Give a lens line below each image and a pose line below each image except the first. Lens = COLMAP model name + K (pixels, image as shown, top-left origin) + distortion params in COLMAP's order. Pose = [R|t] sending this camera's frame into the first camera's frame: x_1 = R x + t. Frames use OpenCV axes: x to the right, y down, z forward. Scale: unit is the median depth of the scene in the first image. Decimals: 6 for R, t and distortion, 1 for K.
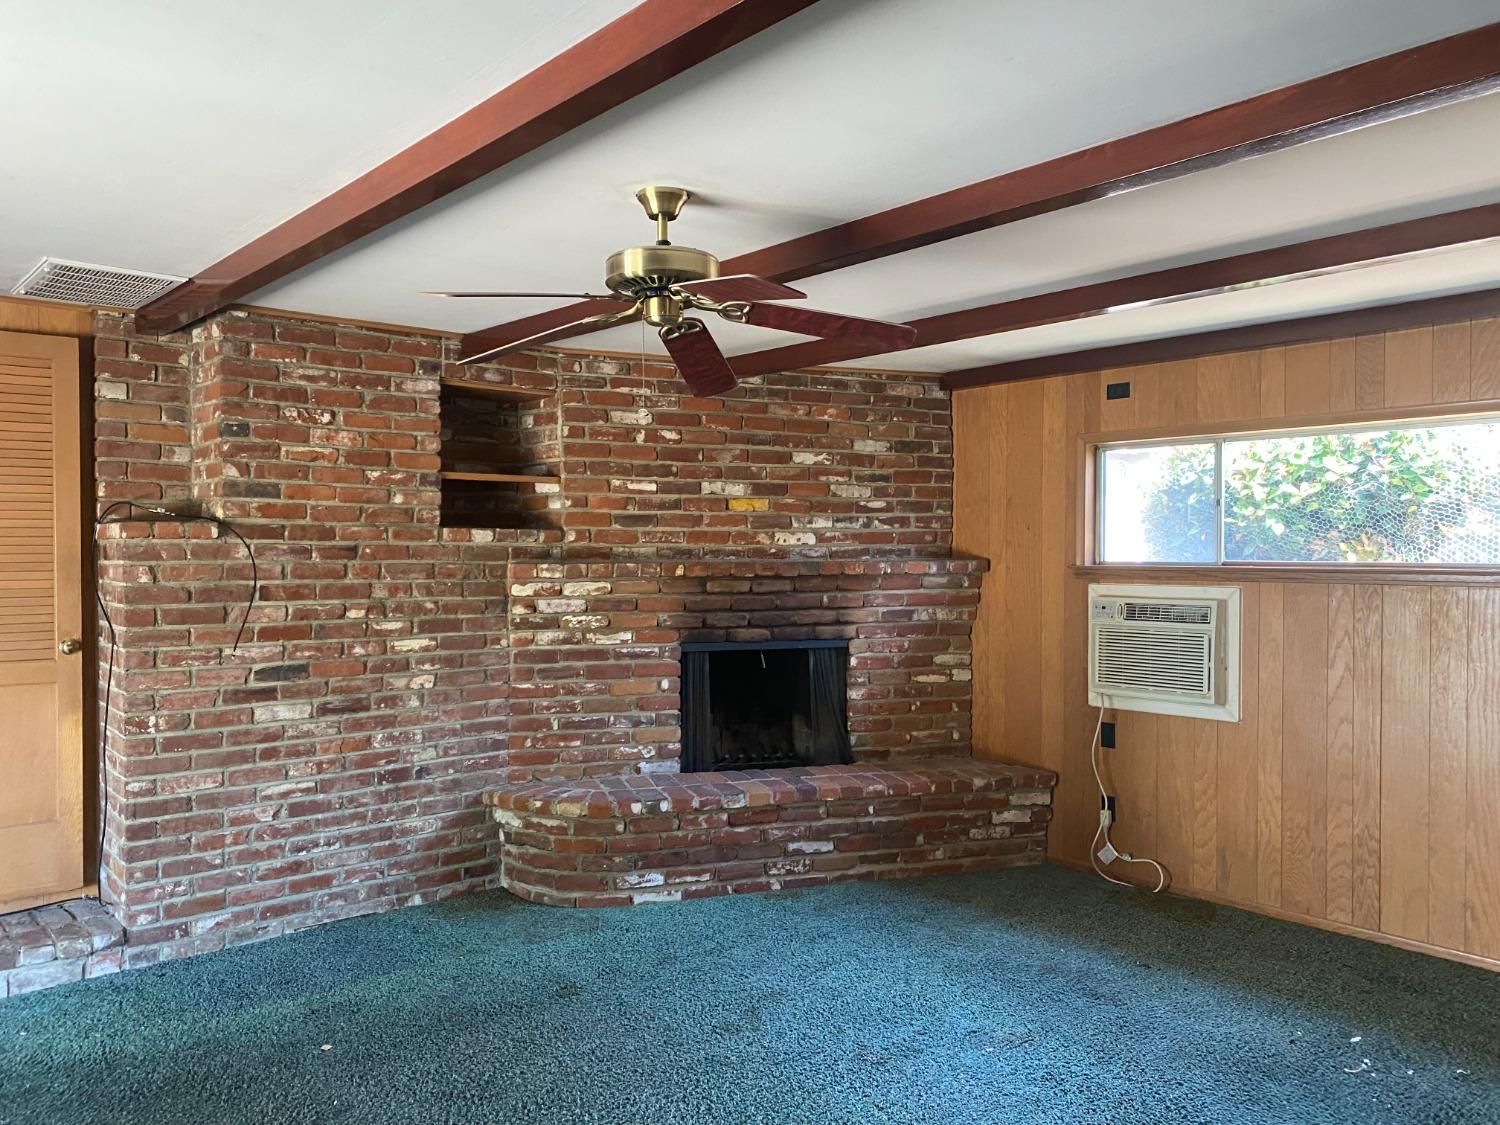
lens RADIAL K [[1145.7, 0, 750.0], [0, 1145.7, 562.5], [0, 0, 1]] dist [0.005001, -0.003727]
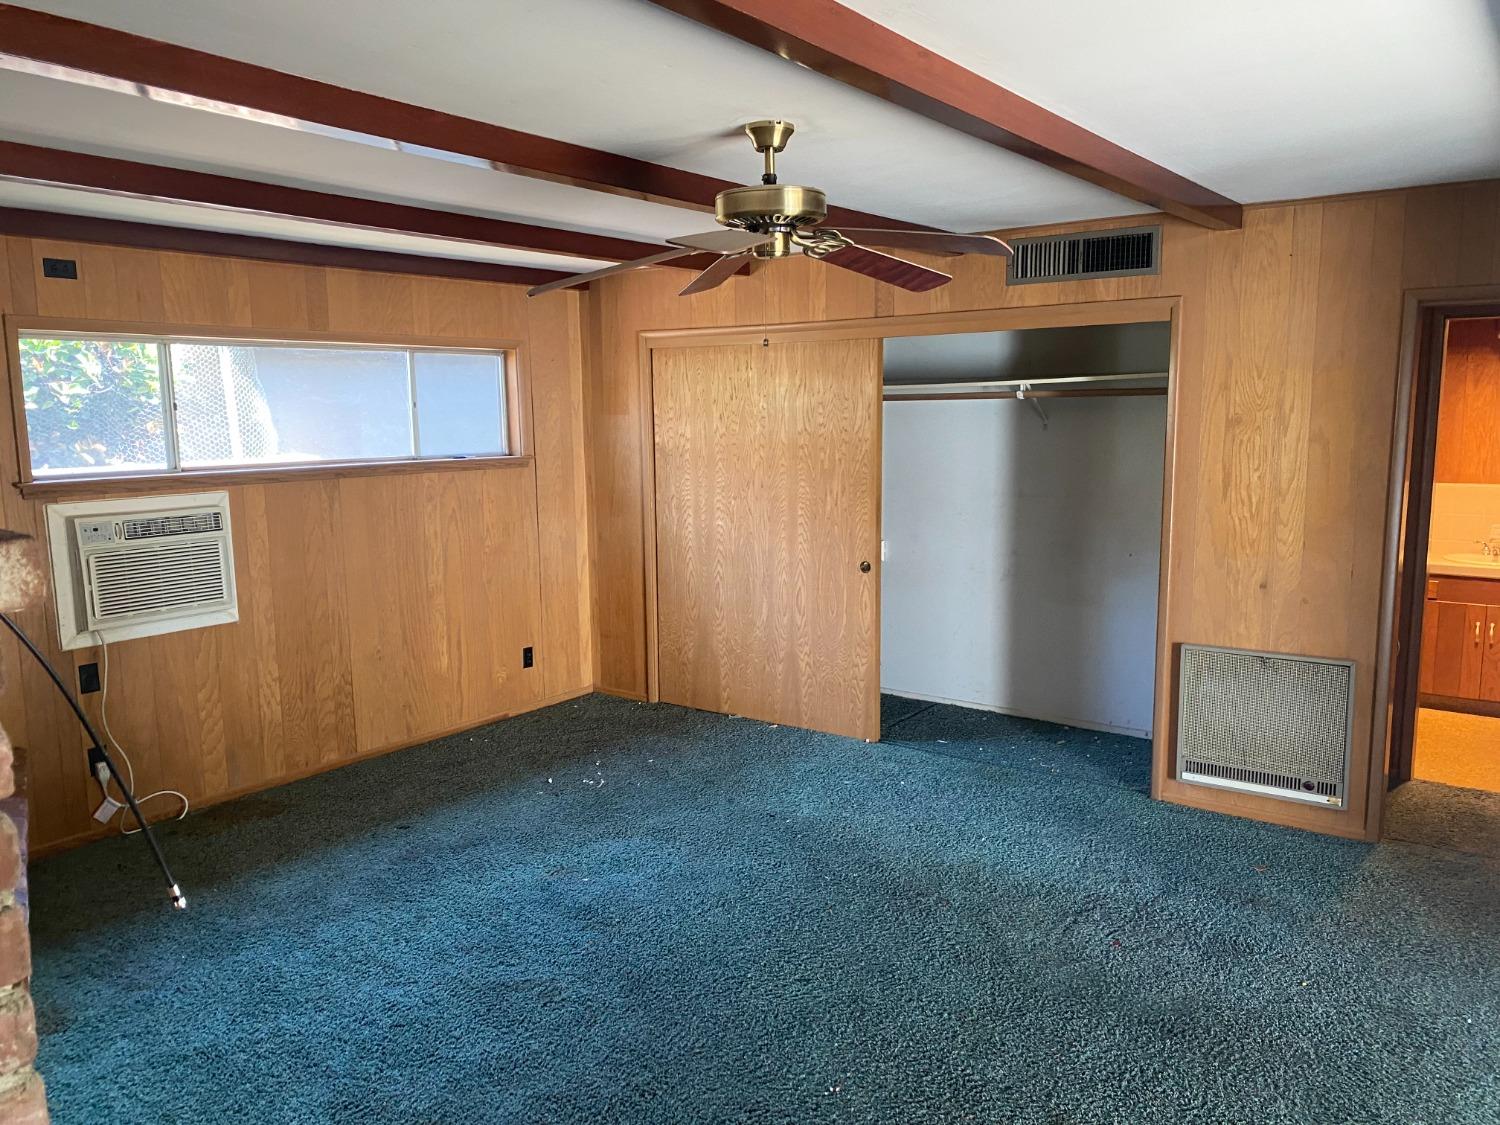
lens RADIAL K [[1145.7, 0, 750.0], [0, 1145.7, 562.5], [0, 0, 1]] dist [0.005001, -0.003727]
pose [[-0.210701, -0.134423, 0.968264, -0.670467], [0.020877, 0.989656, 0.141936, -0.050986], [-0.977328, 0.050120, -0.205715, 0.757205]]
